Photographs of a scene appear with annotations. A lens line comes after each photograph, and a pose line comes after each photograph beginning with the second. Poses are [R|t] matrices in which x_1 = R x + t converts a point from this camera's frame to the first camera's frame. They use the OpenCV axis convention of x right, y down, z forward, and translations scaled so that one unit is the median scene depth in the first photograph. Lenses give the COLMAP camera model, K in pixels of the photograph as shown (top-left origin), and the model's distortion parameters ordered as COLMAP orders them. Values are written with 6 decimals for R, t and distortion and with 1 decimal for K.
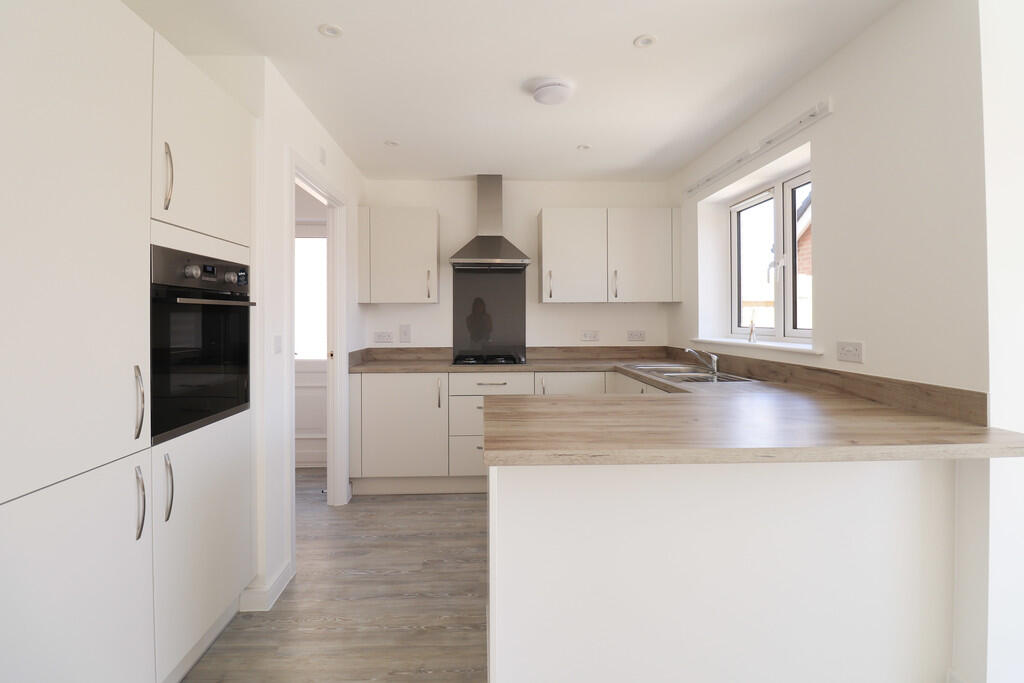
lens RADIAL K [[485.7, 0, 518.5], [0, 485.7, 315.9], [0, 0, 1]] dist [0.000887, -0.012612]
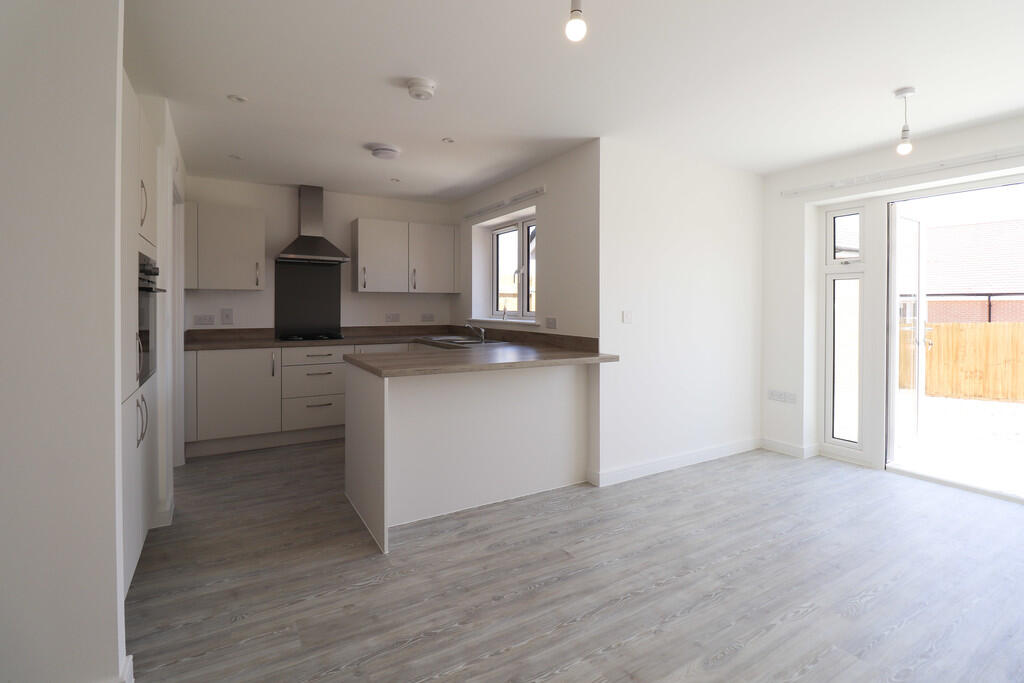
lens RADIAL K [[475.3, 0, 516.8], [0, 475.3, 307.4], [0, 0, 1]] dist [0.000364, -0.011619]
pose [[0.890146, 0.005280, 0.455645, -0.171146], [-0.009753, 0.999925, 0.007466, 0.000832], [-0.455571, -0.011090, 0.890130, -0.357784]]
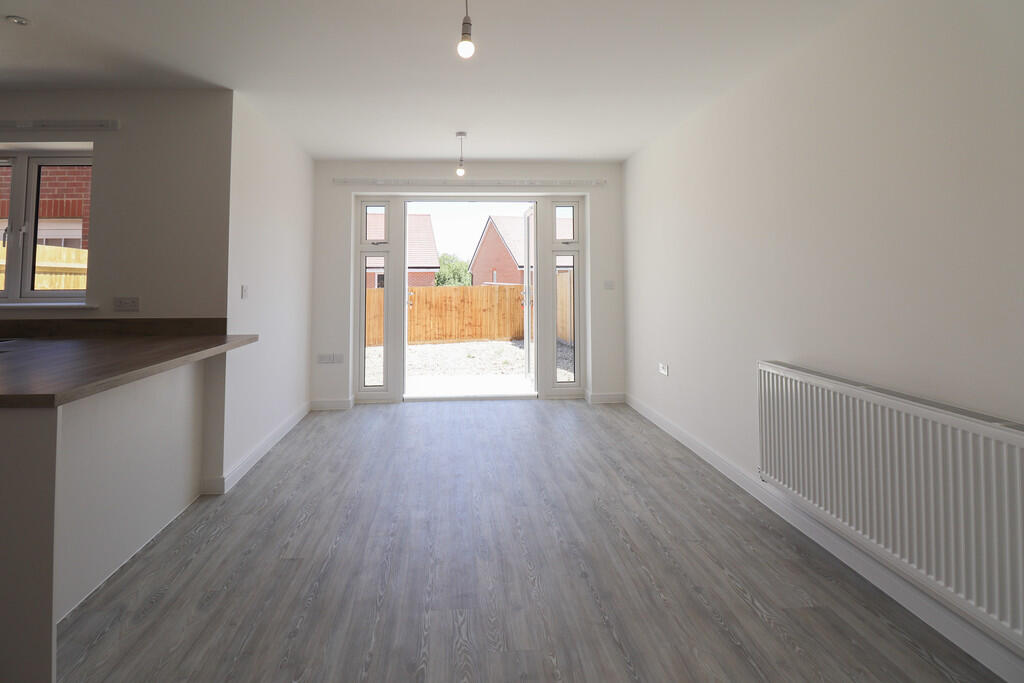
lens RADIAL K [[504.1, 0, 459.3], [0, 504.1, 254.6], [0, 0, 1]] dist [-0.003179, -0.001258]
pose [[0.030548, 0.047012, 0.998427, -0.462777], [0.000897, 0.998892, -0.047061, 0.000250], [-0.999533, 0.002333, 0.030472, -0.002617]]
